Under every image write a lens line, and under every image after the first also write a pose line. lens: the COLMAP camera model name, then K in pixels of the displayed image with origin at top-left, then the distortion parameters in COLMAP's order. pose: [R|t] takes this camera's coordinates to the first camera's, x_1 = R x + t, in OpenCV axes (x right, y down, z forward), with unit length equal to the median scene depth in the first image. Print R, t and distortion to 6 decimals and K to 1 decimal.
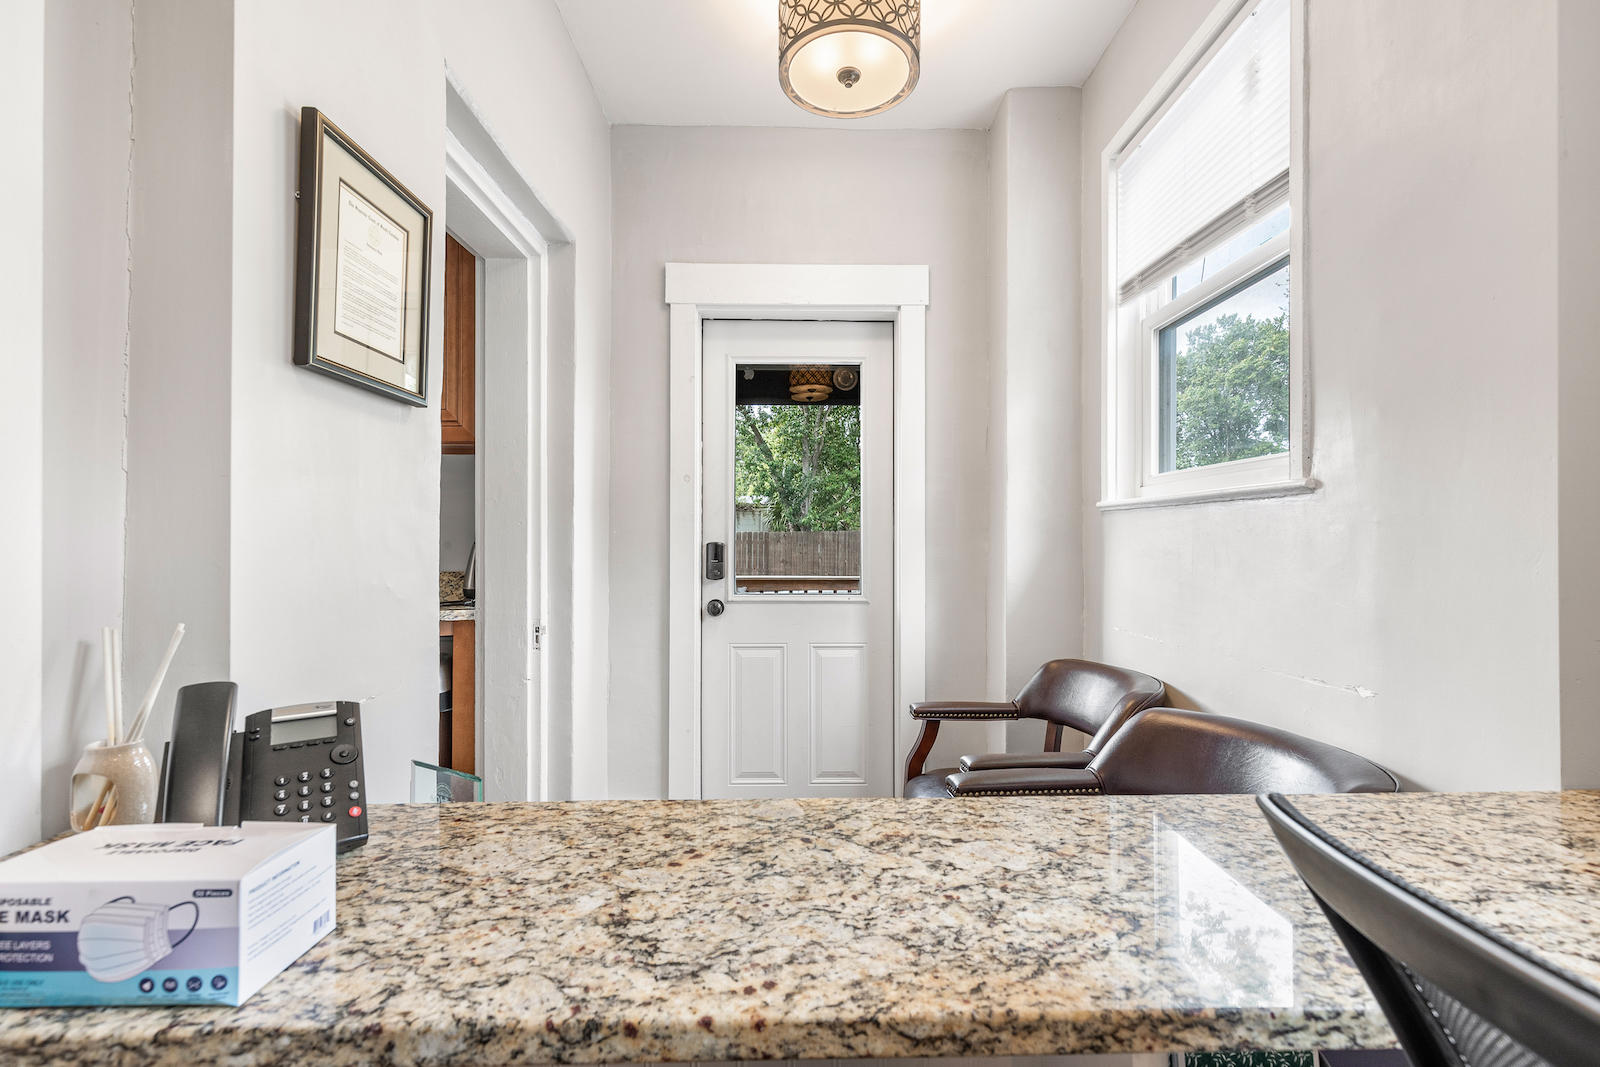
lens RADIAL K [[718.7, 0, 804.5], [0, 718.7, 533.4], [0, 0, 1]] dist [0.008671, -0.001538]
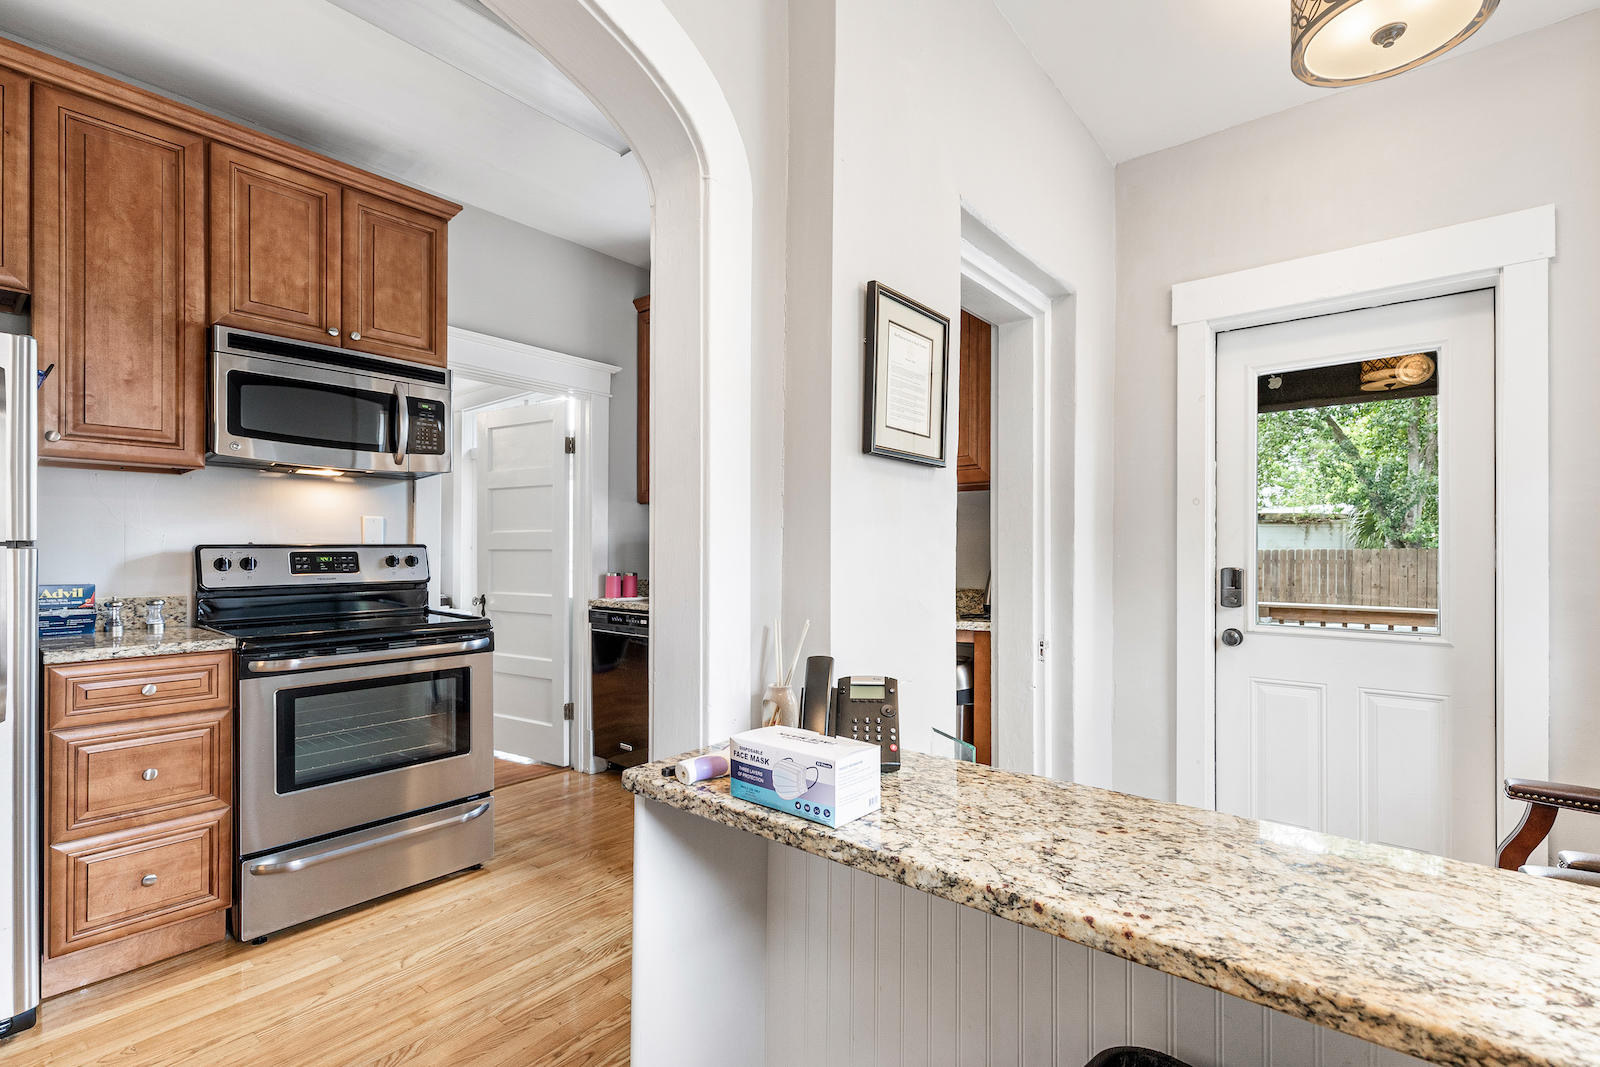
lens RADIAL K [[718.7, 0, 803.2], [0, 718.7, 545.8], [0, 0, 1]] dist [0.008671, -0.001538]
pose [[0.758532, -0.005592, -0.651612, 0.218154], [0.001699, 0.999977, -0.006604, -0.035785], [0.651634, 0.003902, 0.758524, -0.274030]]
